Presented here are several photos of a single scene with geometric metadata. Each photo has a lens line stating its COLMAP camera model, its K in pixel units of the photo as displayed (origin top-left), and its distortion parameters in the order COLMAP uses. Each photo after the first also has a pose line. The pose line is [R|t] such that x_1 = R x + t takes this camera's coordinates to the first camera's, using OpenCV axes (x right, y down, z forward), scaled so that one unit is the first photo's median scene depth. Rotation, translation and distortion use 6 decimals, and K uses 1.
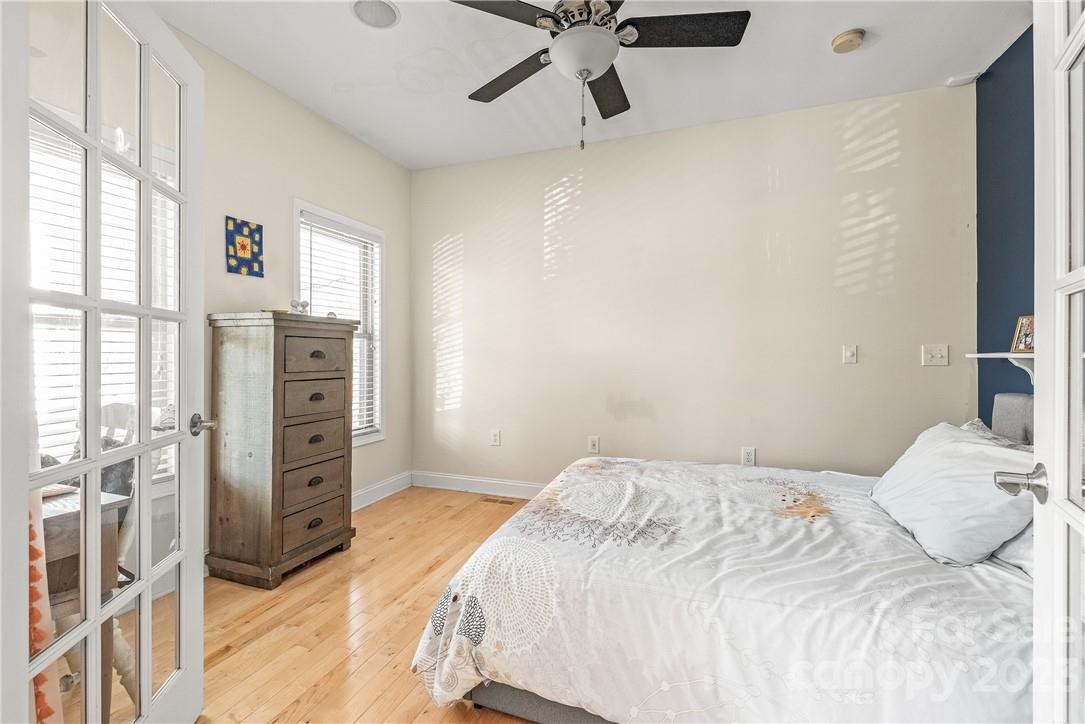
lens RADIAL K [[466.7, 0, 542.2], [0, 466.7, 355.9], [0, 0, 1]] dist [-0.001925, -0.000192]
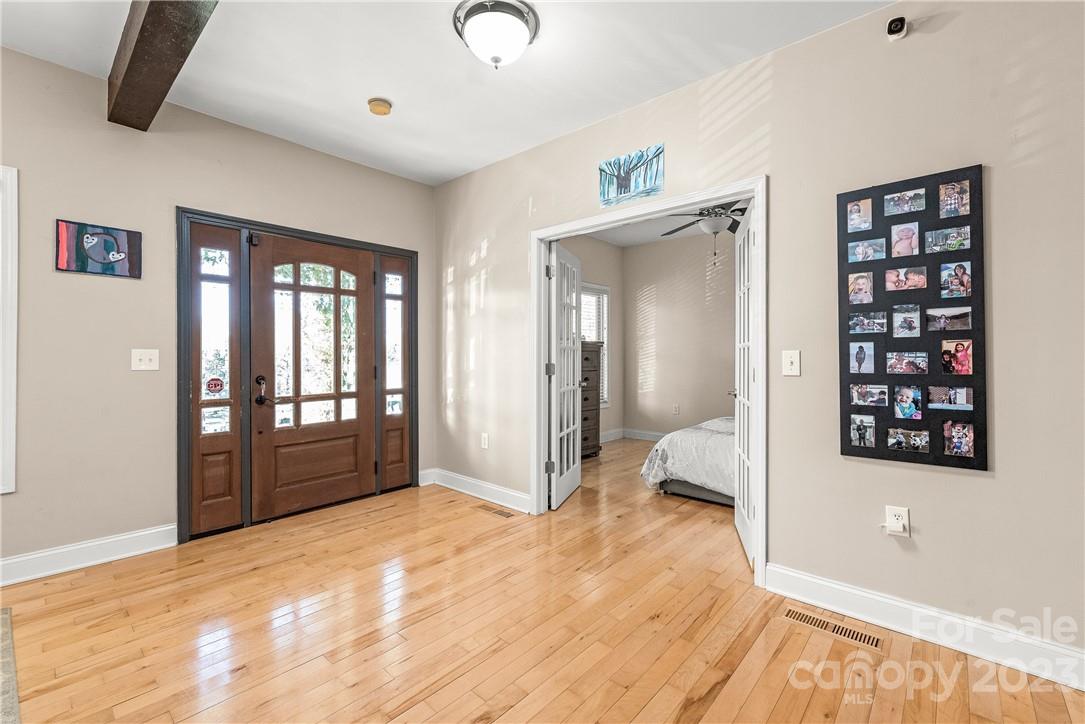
lens RADIAL K [[466.7, 0, 542.2], [0, 466.7, 355.9], [0, 0, 1]] dist [-0.001925, -0.000192]
pose [[0.924548, -0.001769, -0.381061, 0.127233], [0.001563, 0.999998, -0.000849, -0.014588], [0.381062, 0.000190, 0.924549, -0.962156]]
